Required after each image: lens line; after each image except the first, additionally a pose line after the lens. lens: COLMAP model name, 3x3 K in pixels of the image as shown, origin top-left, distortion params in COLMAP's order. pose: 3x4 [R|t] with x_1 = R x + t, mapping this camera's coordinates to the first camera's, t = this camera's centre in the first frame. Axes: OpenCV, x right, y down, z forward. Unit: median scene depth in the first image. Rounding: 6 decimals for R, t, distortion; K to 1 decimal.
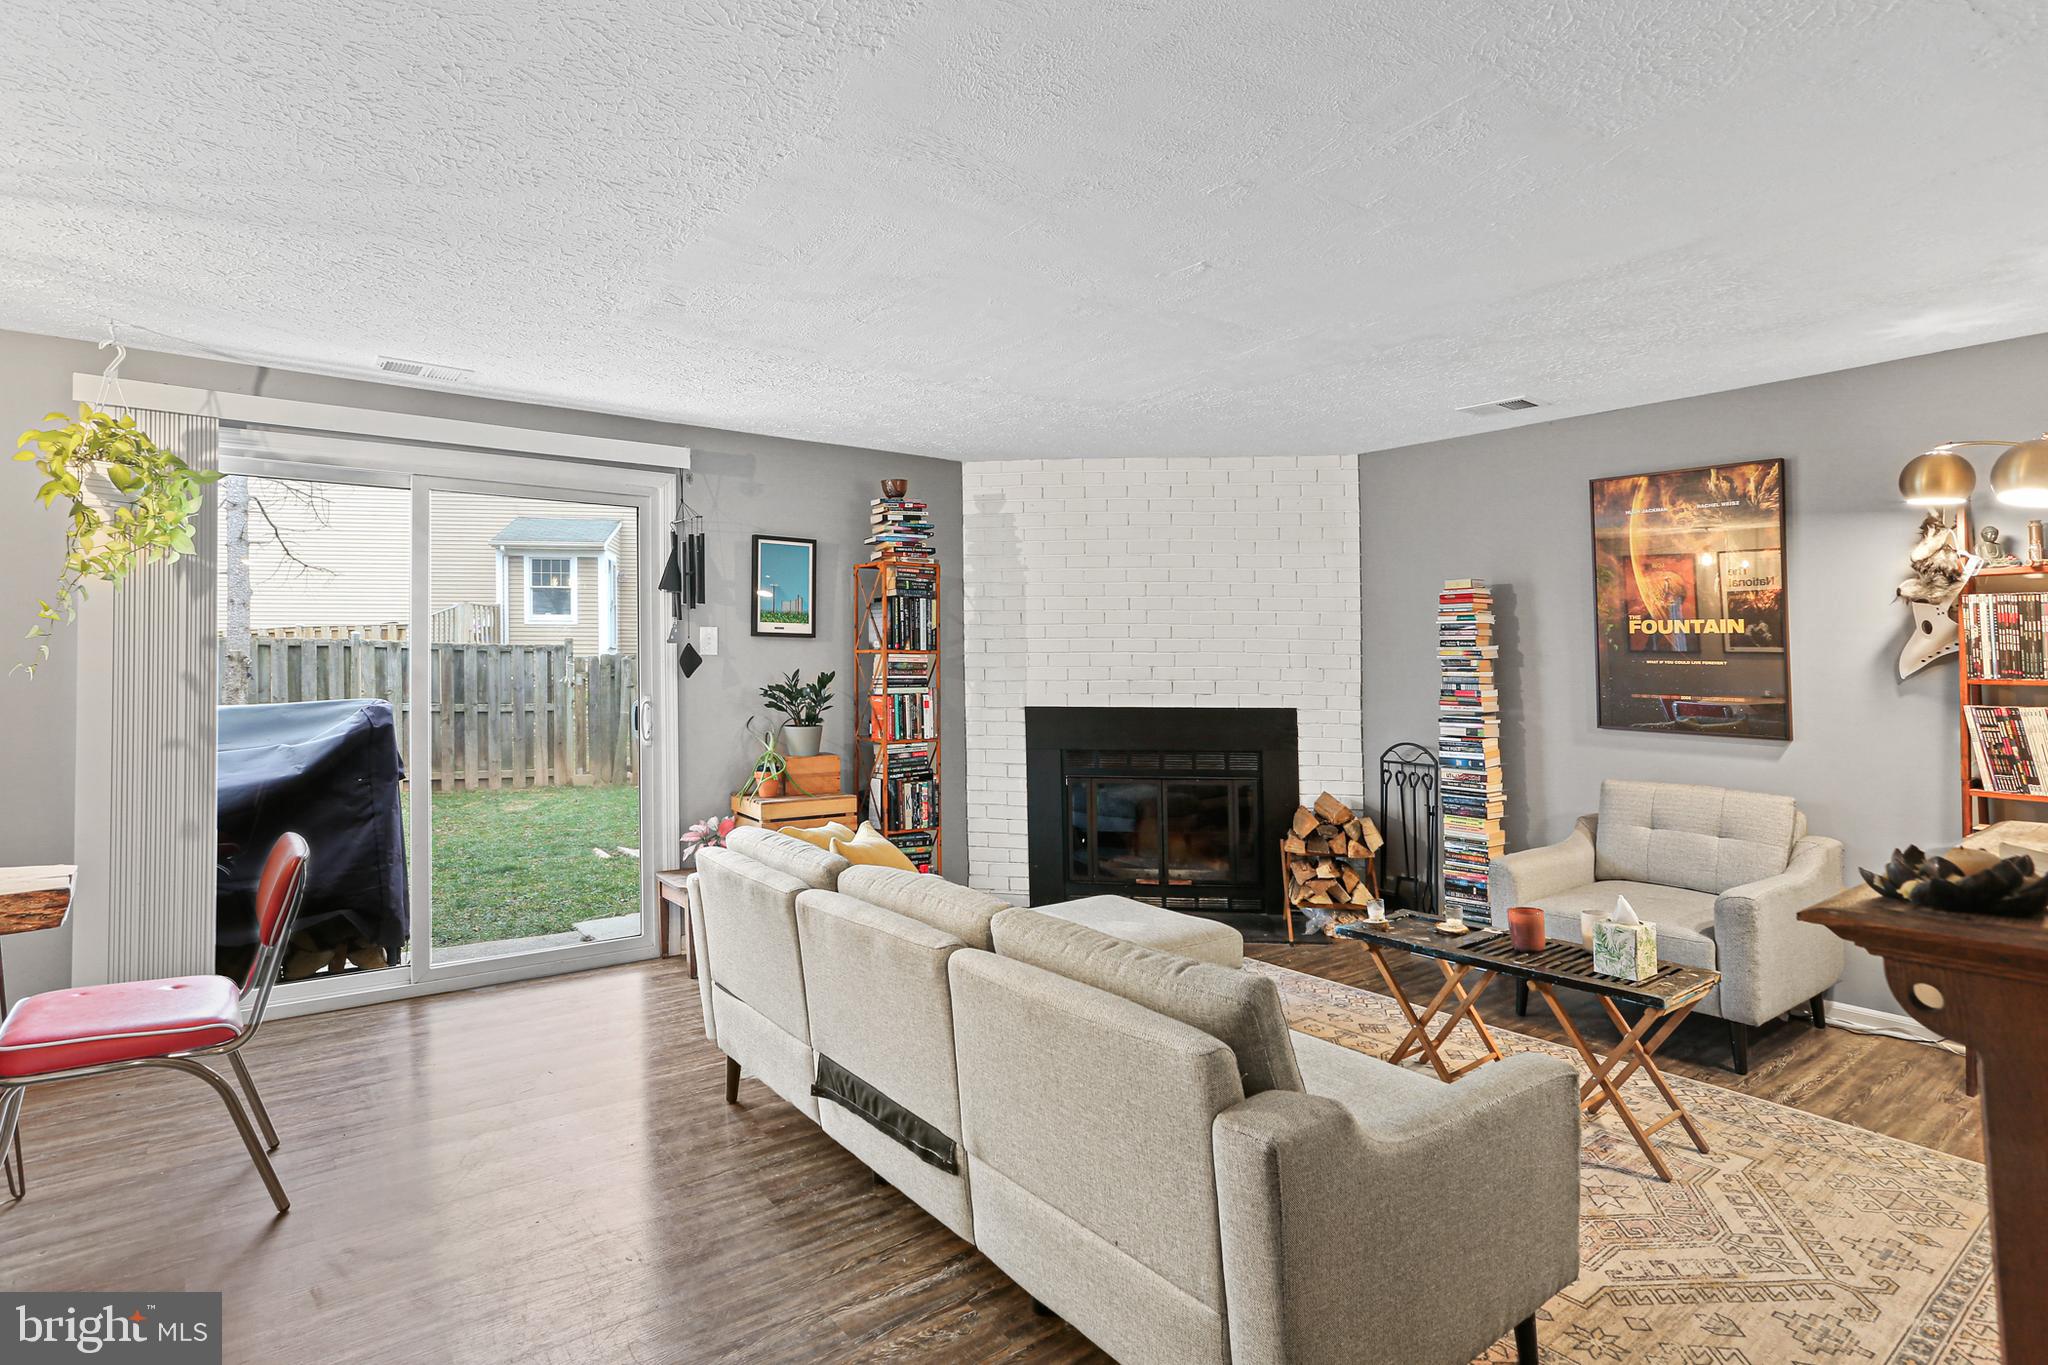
lens RADIAL K [[1063.3, 0, 1029.4], [0, 1063.3, 659.3], [0, 0, 1]] dist [-0.018308, 0.001947]
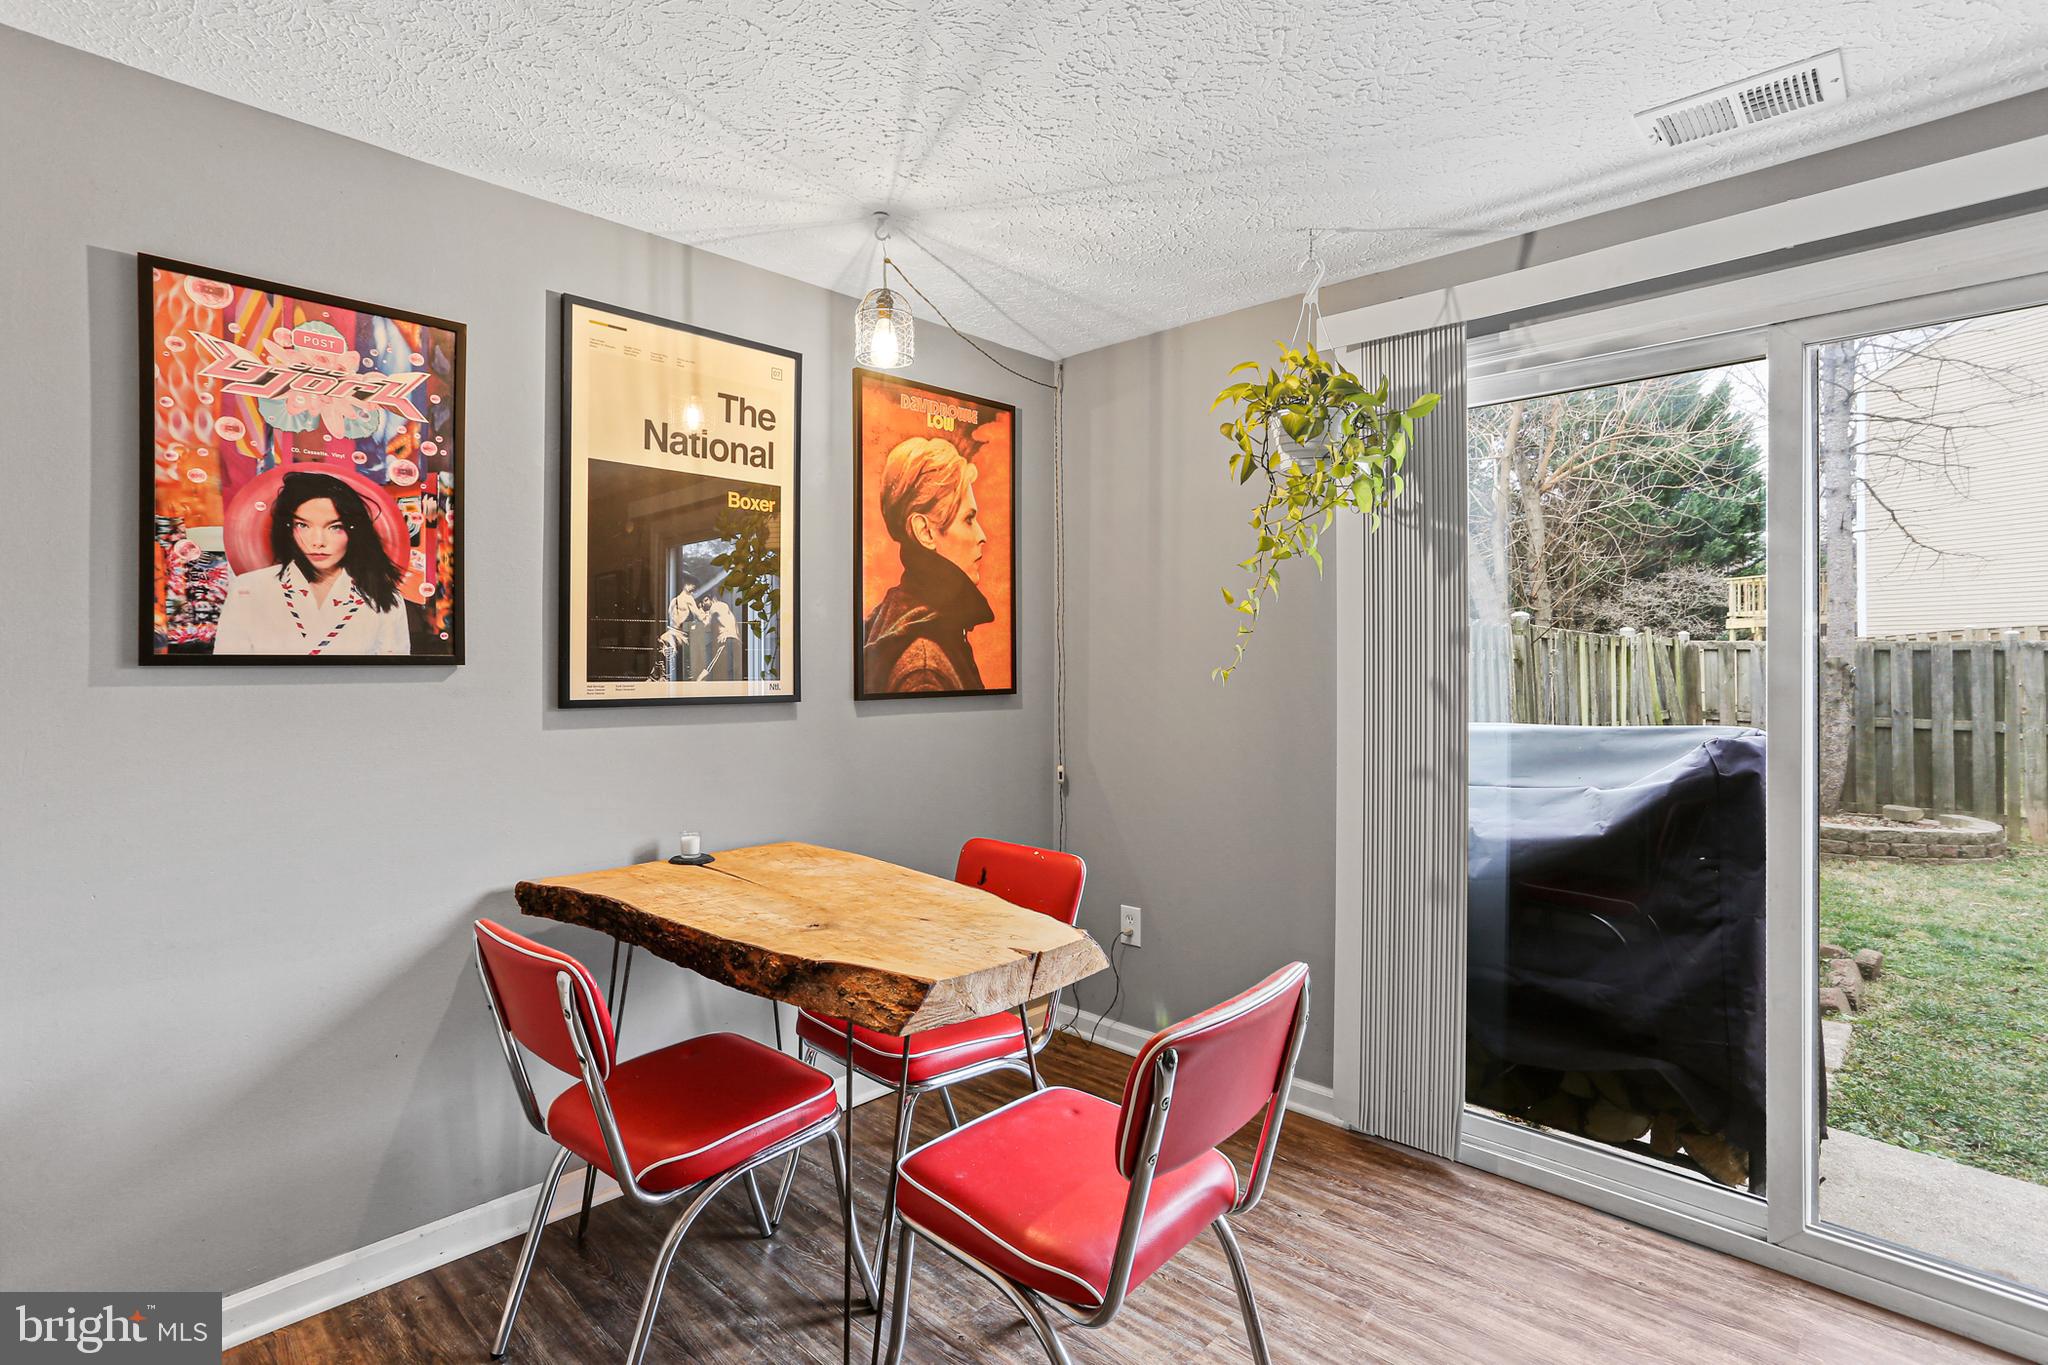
lens RADIAL K [[1012.5, 0, 1017.9], [0, 1012.5, 672.6], [0, 0, 1]] dist [-0.048574, 0.029169]
pose [[0.161521, 0.006296, -0.986849, -0.106163], [-0.001708, 0.999980, 0.006100, 0.002770], [0.986868, 0.000701, 0.161528, 0.424941]]
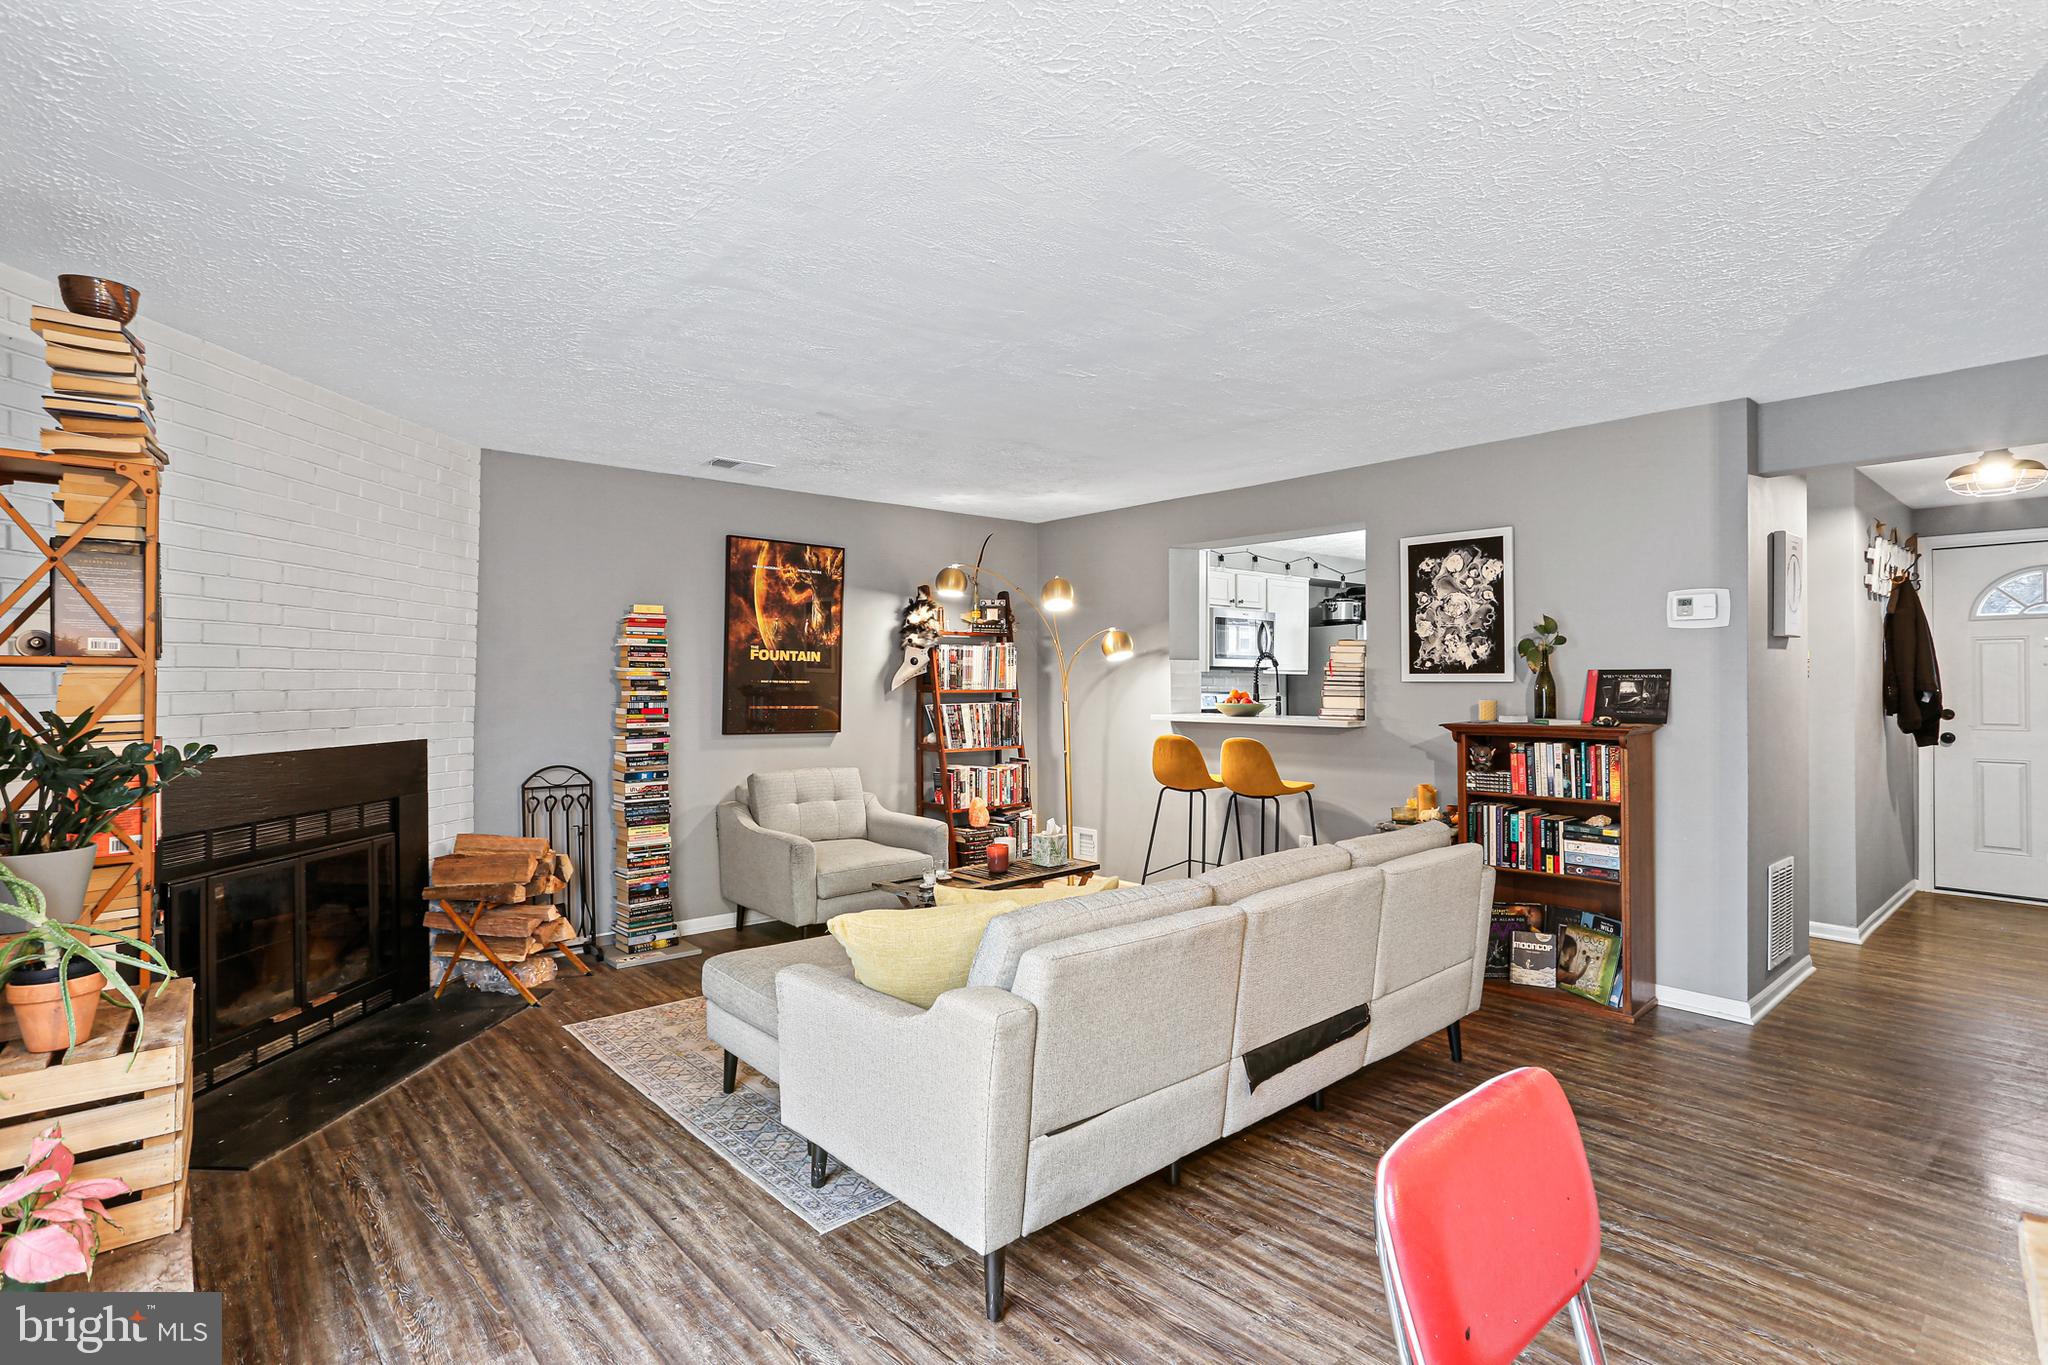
lens RADIAL K [[1012.5, 0, 1018.5], [0, 1012.5, 680.1], [0, 0, 1]] dist [-0.048574, 0.029169]
pose [[-0.076017, -0.000417, 0.997106, -0.574013], [0.000859, 1.000000, 0.000483, 0.000584], [-0.997106, 0.000893, -0.076017, 0.637717]]
